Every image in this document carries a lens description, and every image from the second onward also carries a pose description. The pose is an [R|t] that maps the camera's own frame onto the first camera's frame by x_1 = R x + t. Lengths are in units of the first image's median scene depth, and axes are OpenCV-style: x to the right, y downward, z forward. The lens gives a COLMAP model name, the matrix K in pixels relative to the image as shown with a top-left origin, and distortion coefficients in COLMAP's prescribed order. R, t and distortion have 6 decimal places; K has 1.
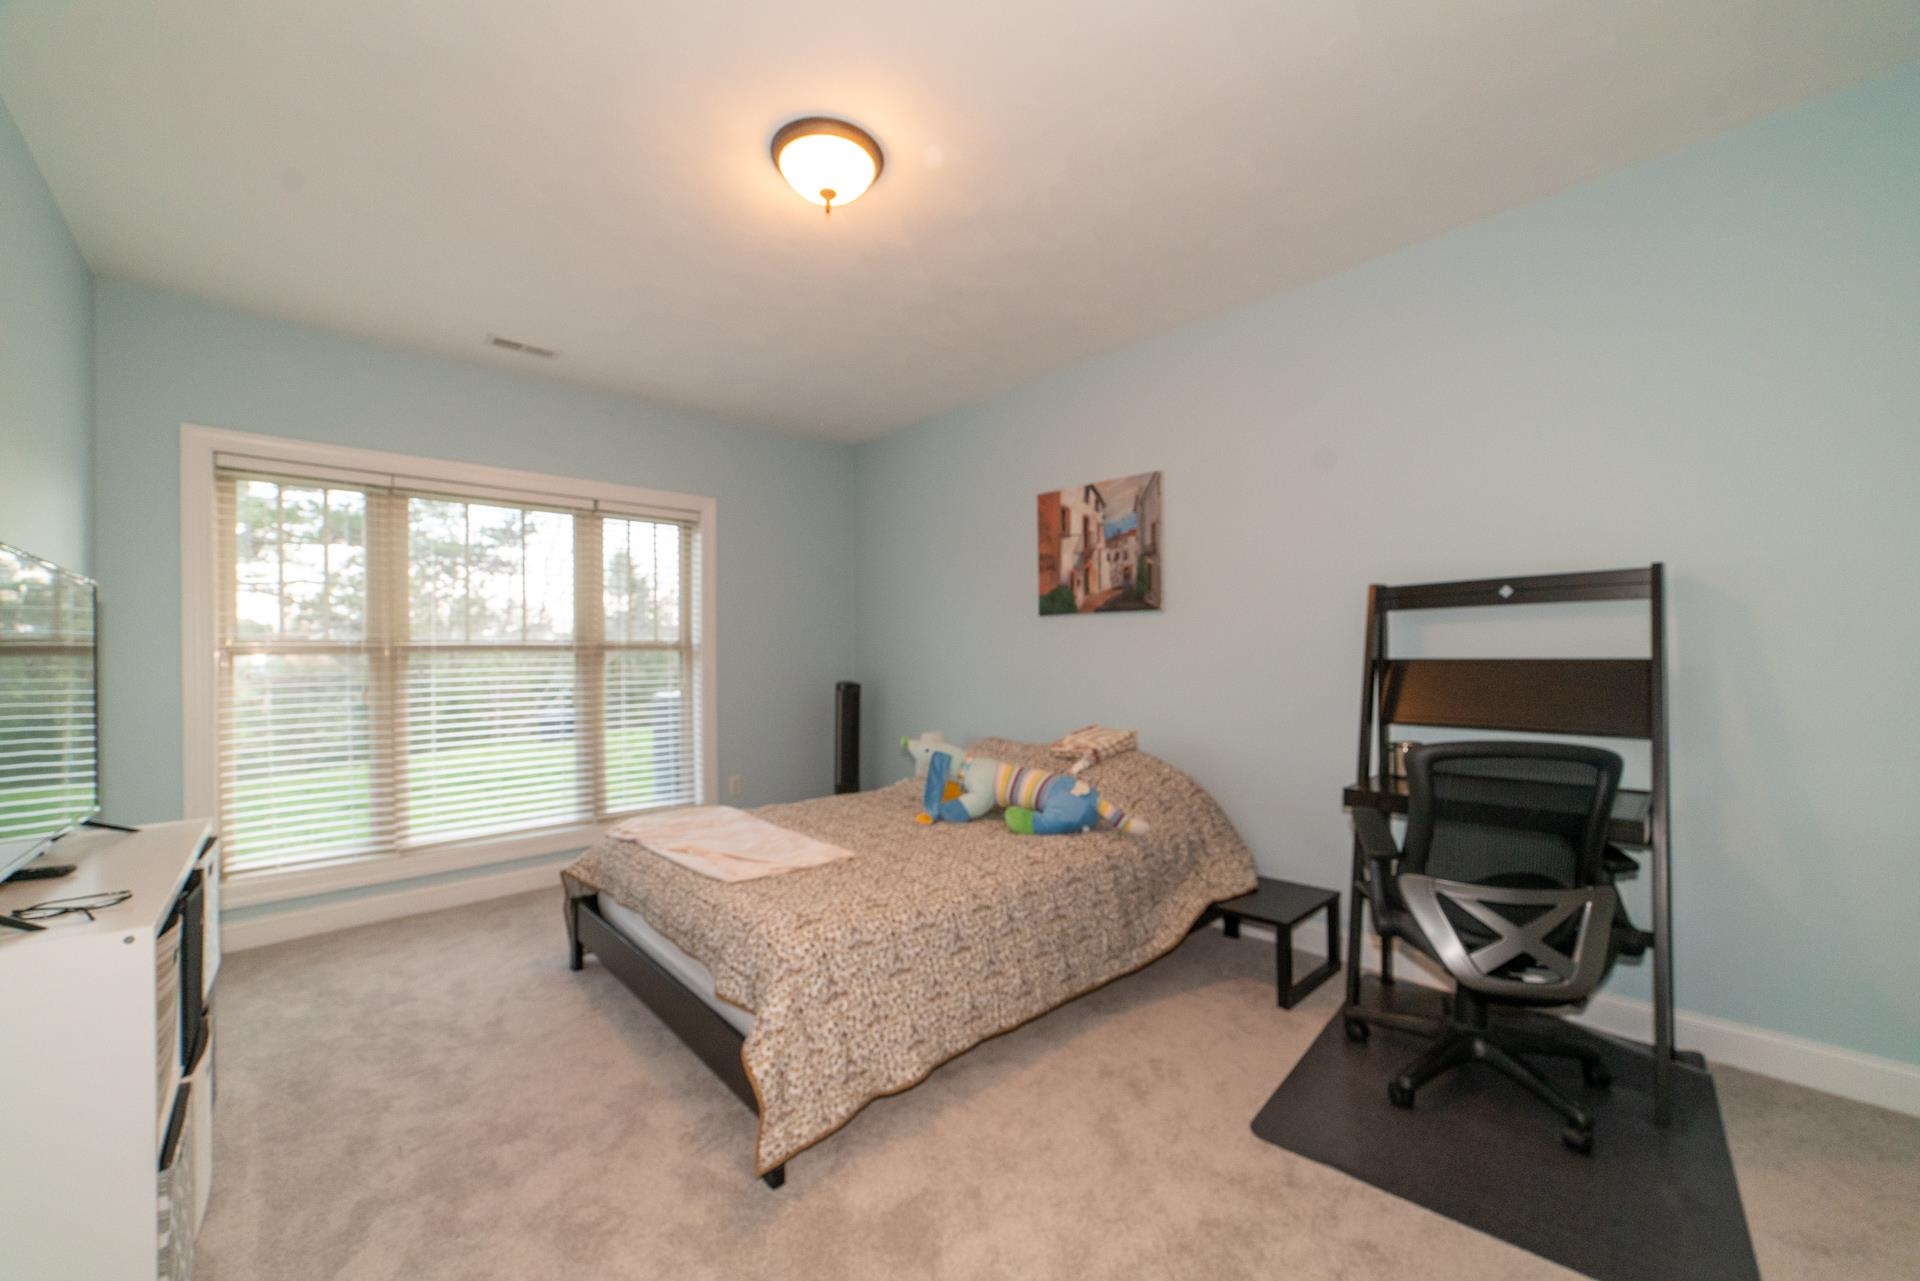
lens RADIAL K [[745.2, 0, 959.8], [0, 745.2, 647.0], [0, 0, 1]] dist [0.000724, 0.001944]
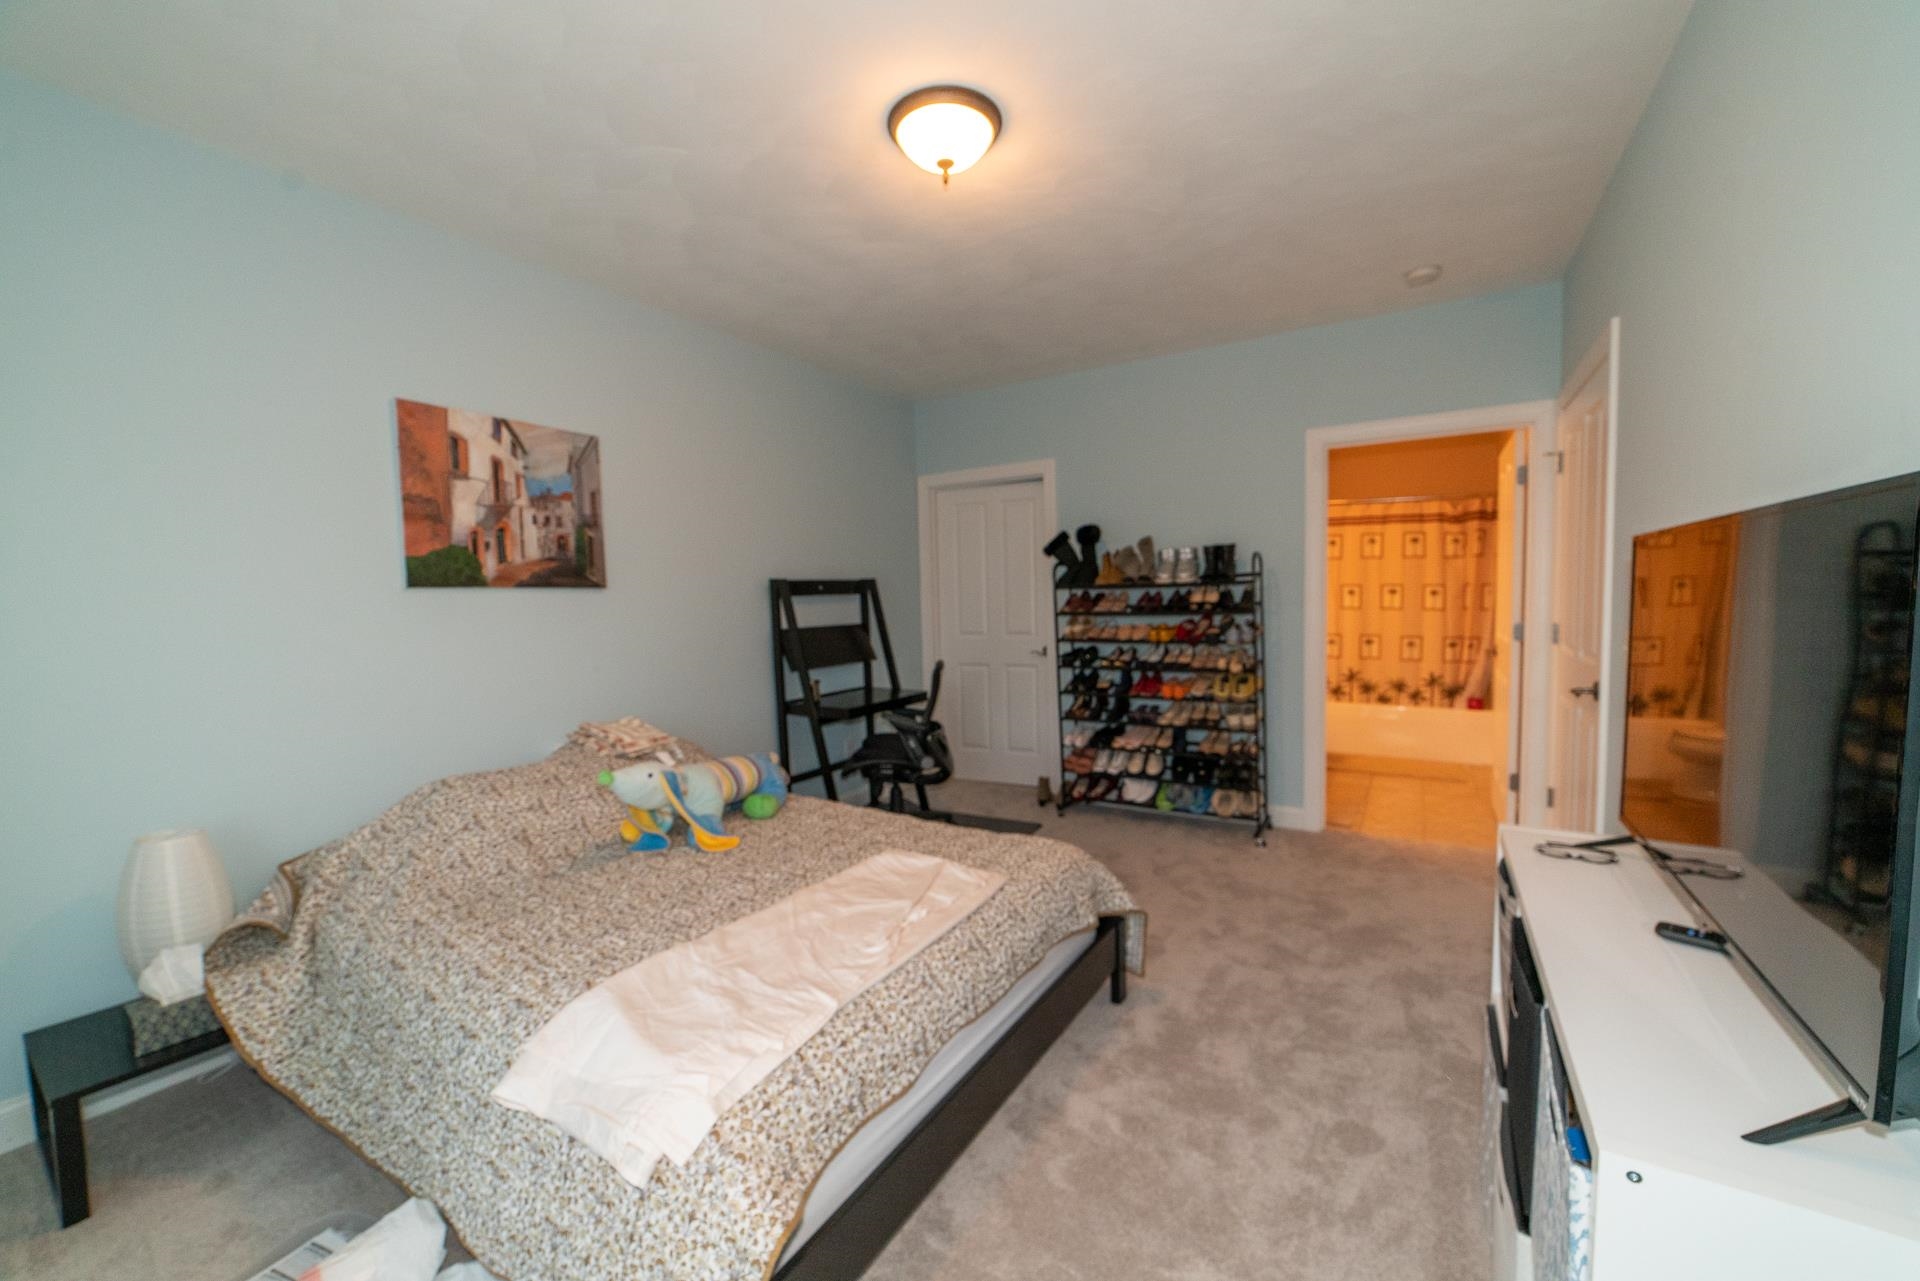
lens RADIAL K [[745.2, 0, 963.2], [0, 745.2, 643.8], [0, 0, 1]] dist [0.000724, 0.001944]
pose [[-0.272658, -0.045780, 0.961021, -0.709606], [0.022248, 0.998300, 0.053868, -0.019340], [-0.961854, 0.036068, -0.271176, 0.777457]]
